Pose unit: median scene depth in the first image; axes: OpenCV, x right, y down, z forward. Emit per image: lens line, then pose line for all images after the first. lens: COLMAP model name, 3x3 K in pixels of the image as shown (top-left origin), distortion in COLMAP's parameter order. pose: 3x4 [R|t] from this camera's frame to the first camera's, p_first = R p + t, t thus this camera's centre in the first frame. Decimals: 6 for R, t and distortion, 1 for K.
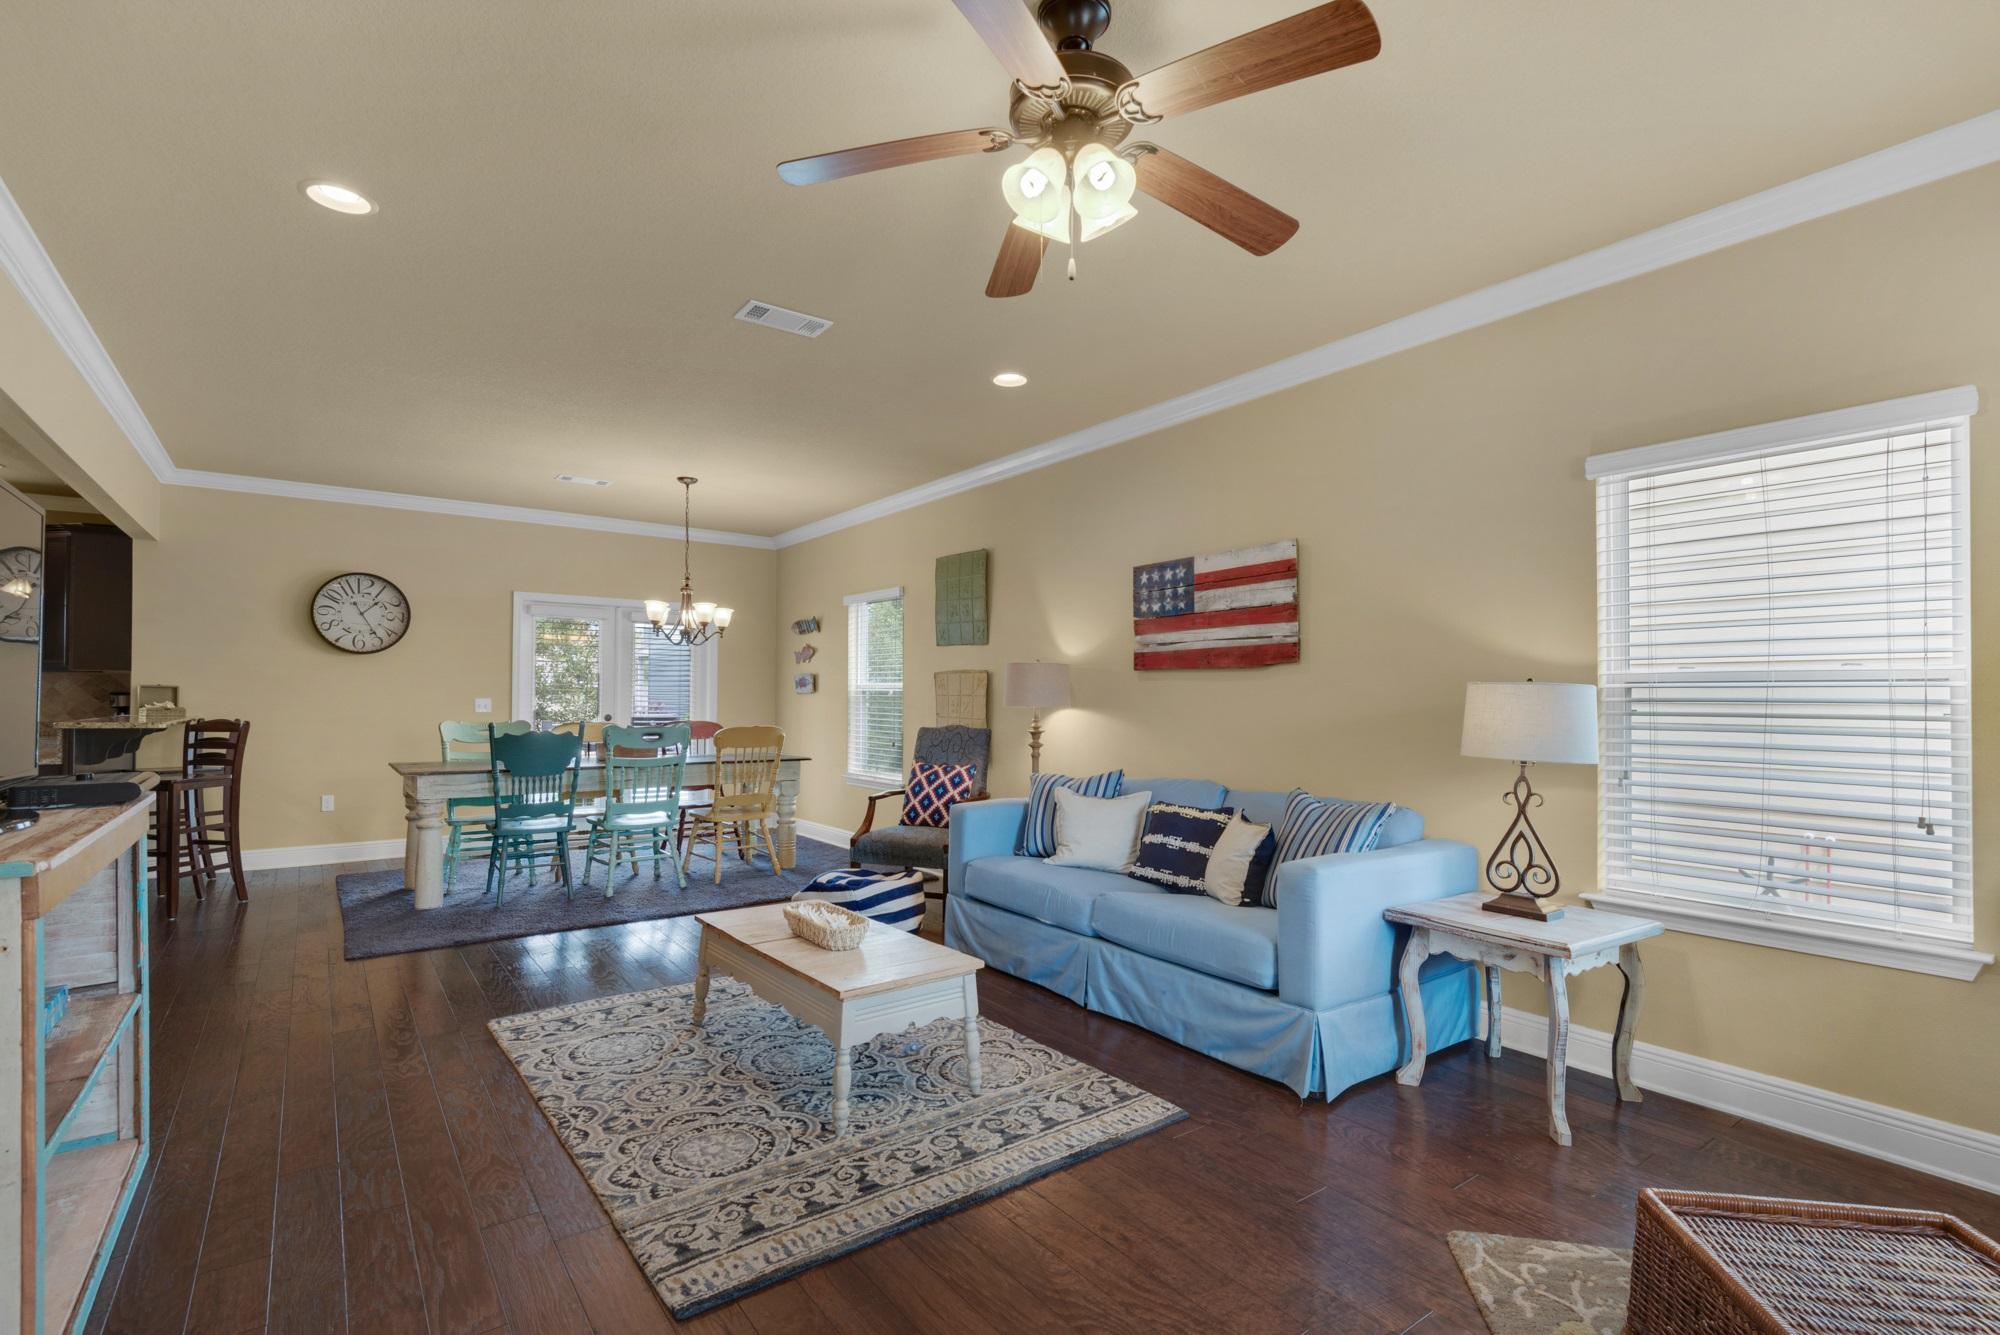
lens RADIAL K [[902.9, 0, 1004.5], [0, 902.9, 687.6], [0, 0, 1]] dist [0.003461, -0.002354]
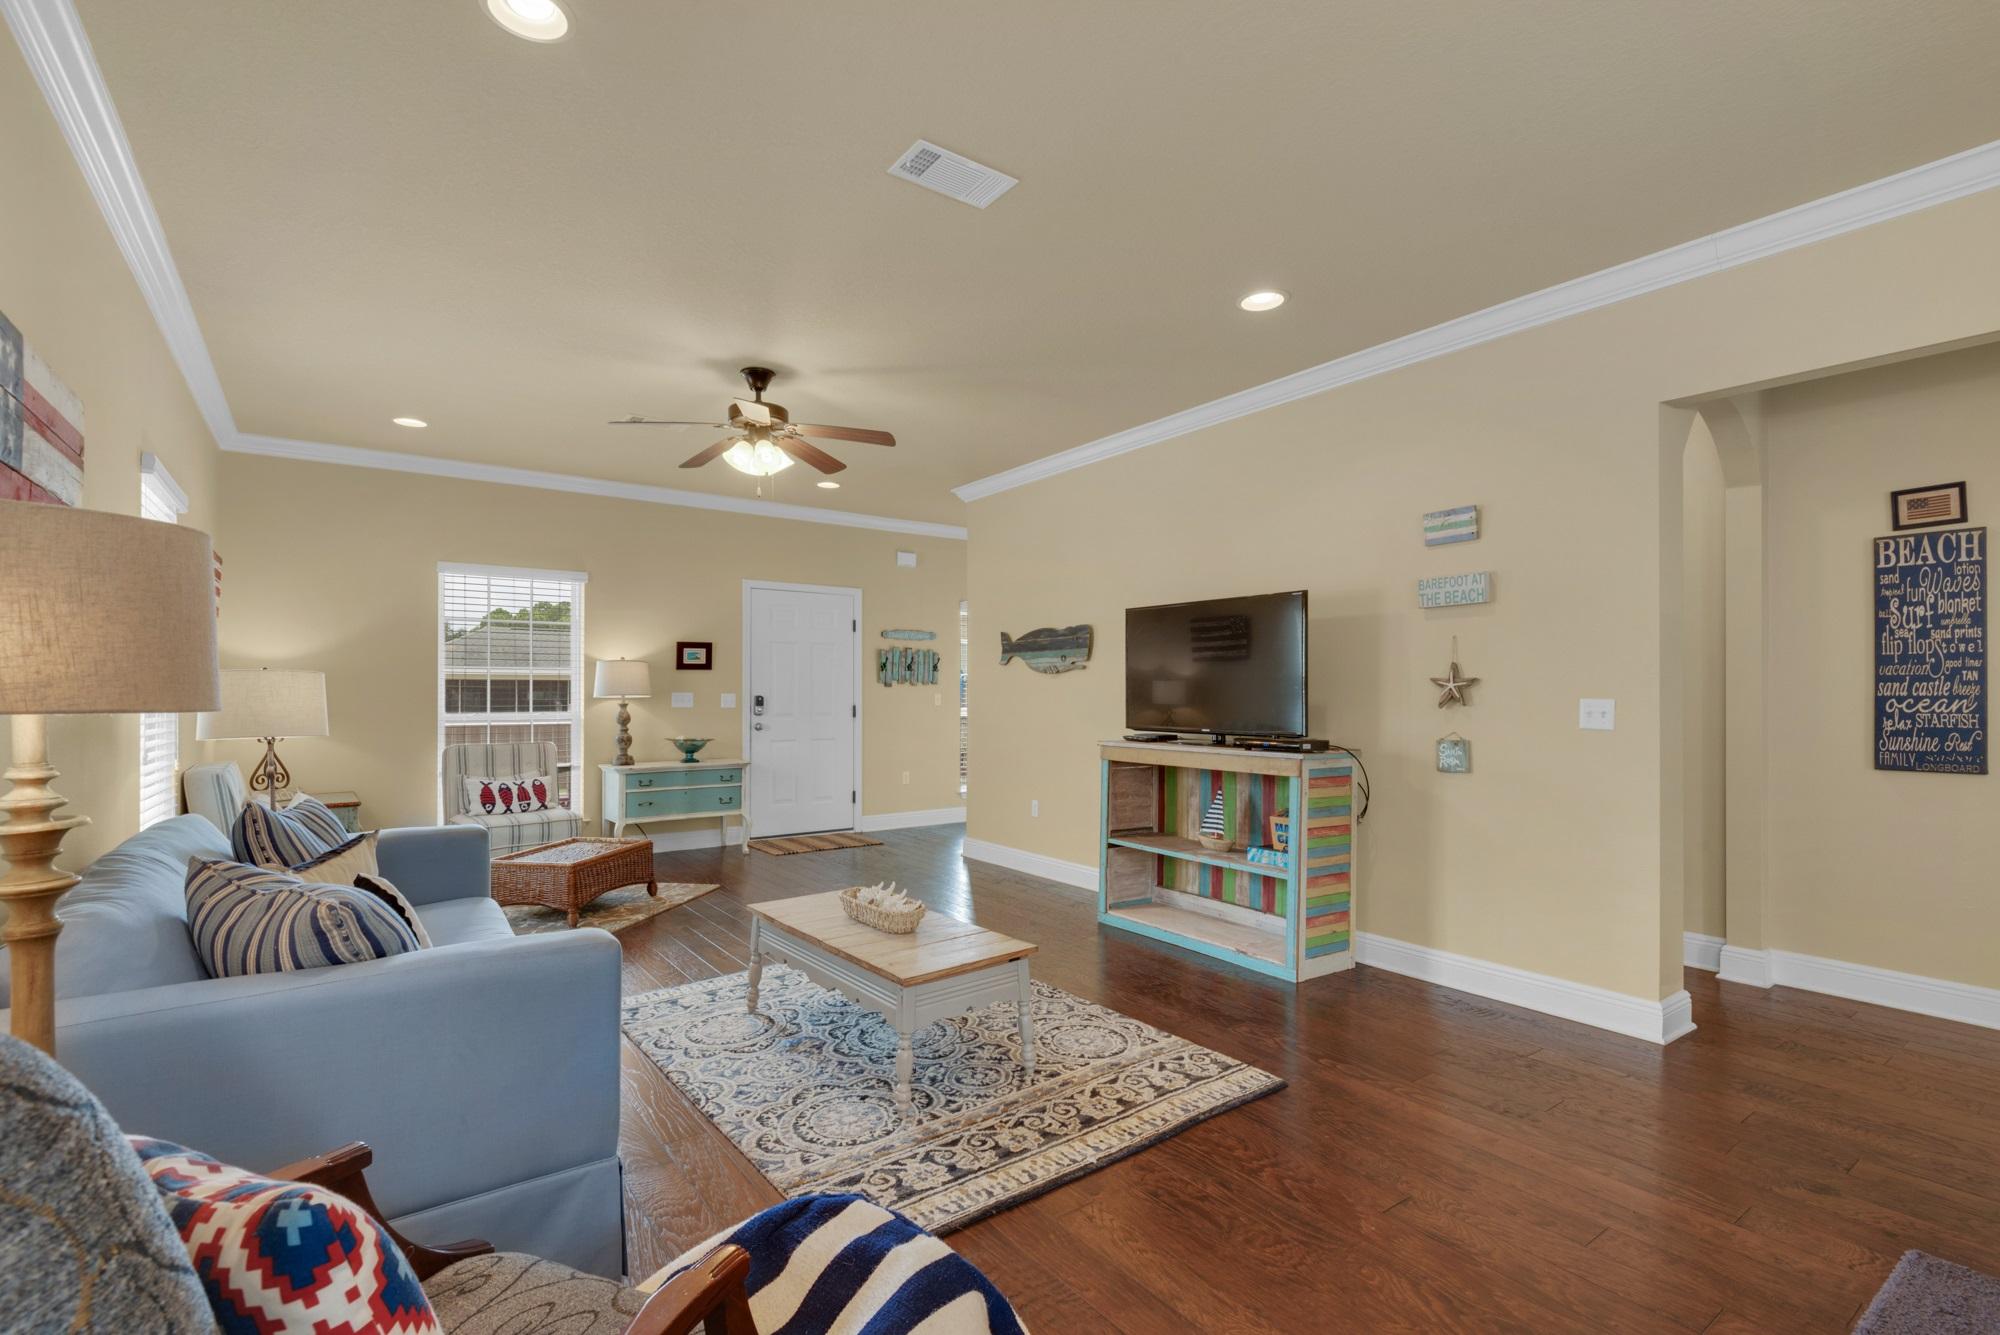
lens RADIAL K [[902.9, 0, 998.8], [0, 902.9, 680.7], [0, 0, 1]] dist [0.003461, -0.002354]
pose [[-0.999844, -0.011333, 0.013556, -0.360870], [-0.011615, 0.999713, -0.020929, 0.021841], [-0.013315, -0.021083, -0.999689, 2.127444]]
